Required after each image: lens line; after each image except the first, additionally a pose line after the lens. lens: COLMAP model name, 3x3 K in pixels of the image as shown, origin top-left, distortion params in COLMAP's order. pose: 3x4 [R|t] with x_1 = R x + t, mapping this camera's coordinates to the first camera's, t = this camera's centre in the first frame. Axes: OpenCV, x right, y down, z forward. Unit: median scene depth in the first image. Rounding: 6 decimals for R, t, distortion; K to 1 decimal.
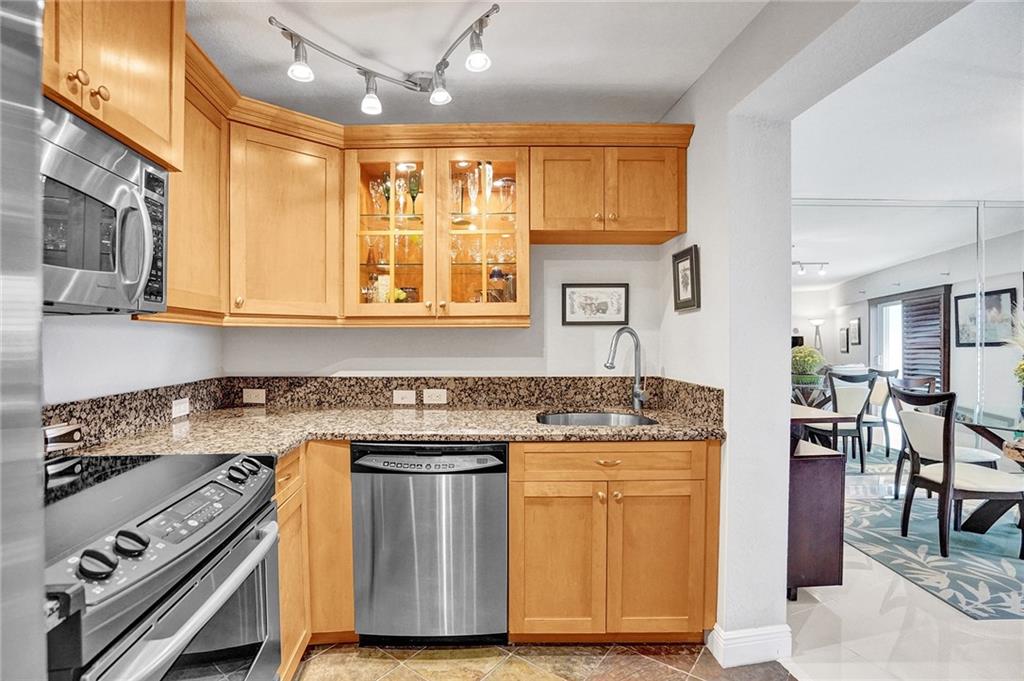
lens RADIAL K [[480.8, 0, 512.0], [0, 480.8, 340.5], [0, 0, 1]] dist [-0.041780, 0.012540]
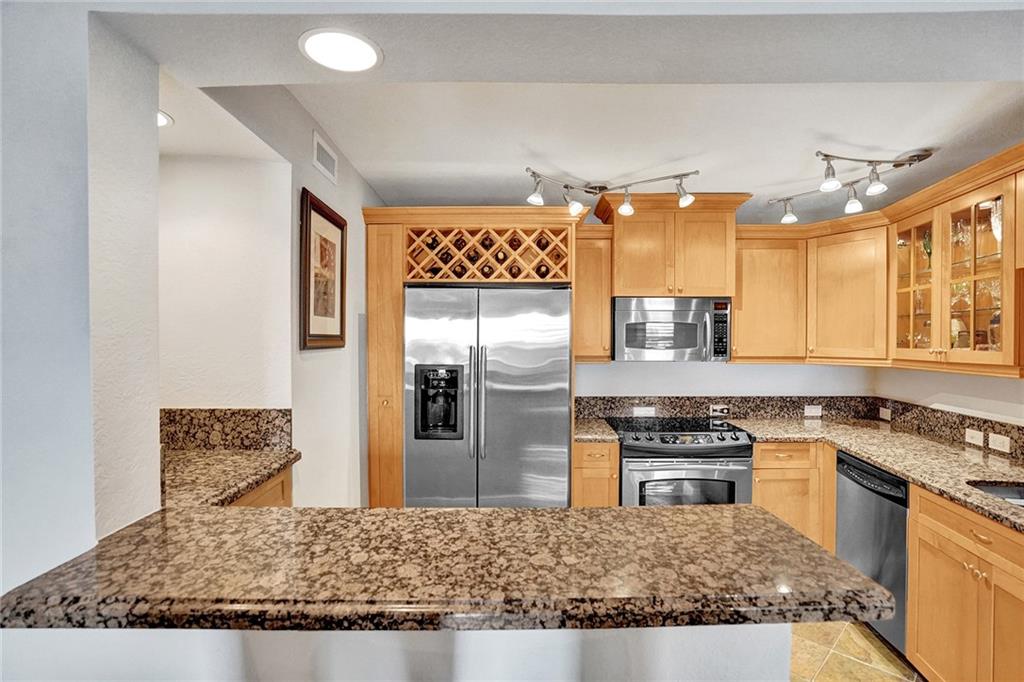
lens RADIAL K [[480.8, 0, 512.0], [0, 480.8, 341.0], [0, 0, 1]] dist [-0.041780, 0.012540]
pose [[-0.168999, 0.003222, -0.985611, 1.035320], [-0.001139, 0.999993, 0.003464, -0.099124], [0.985616, 0.001708, -0.168994, 0.230562]]
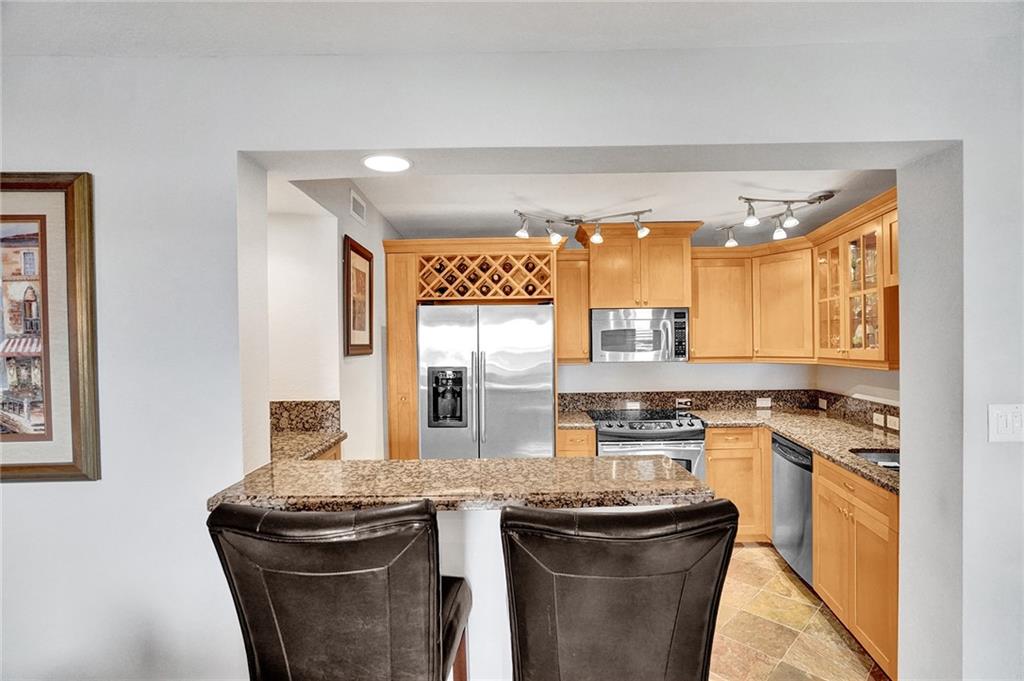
lens RADIAL K [[480.8, 0, 512.0], [0, 480.8, 340.5], [0, 0, 1]] dist [-0.041780, 0.012540]
pose [[-0.170948, -0.004229, -0.985271, 1.313821], [0.013094, 0.999893, -0.006563, -0.105346], [0.985193, -0.014023, -0.170874, 0.301632]]
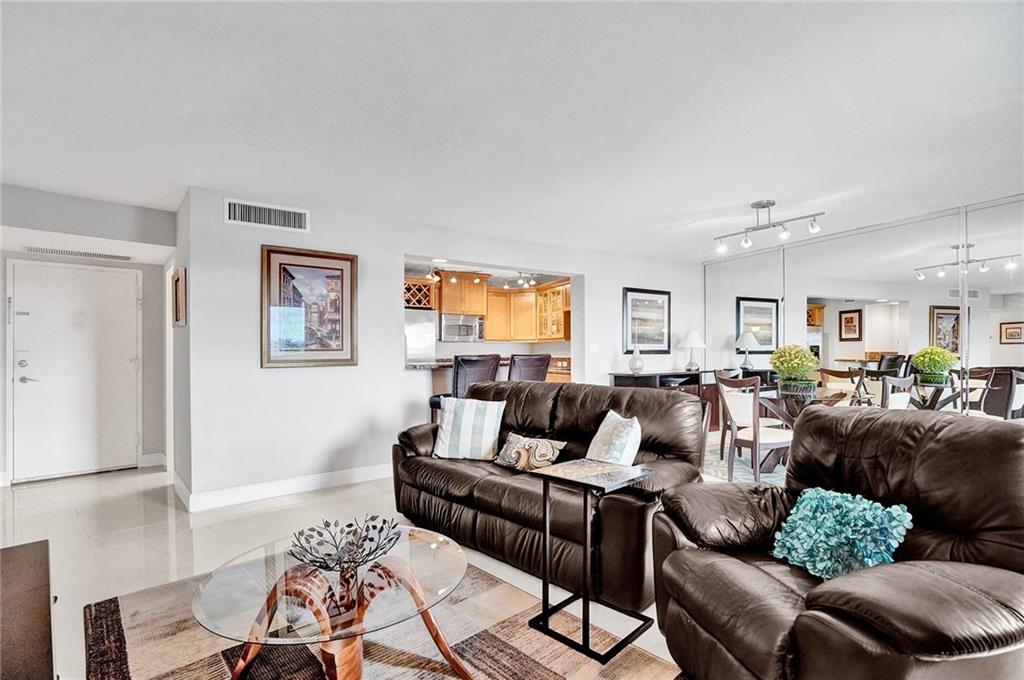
lens RADIAL K [[480.8, 0, 512.0], [0, 480.8, 340.0], [0, 0, 1]] dist [-0.041780, 0.012540]
pose [[0.429101, -0.019857, -0.903038, 2.787580], [0.005045, 0.999795, -0.019587, 0.025551], [0.903242, 0.003849, 0.429114, -0.695495]]
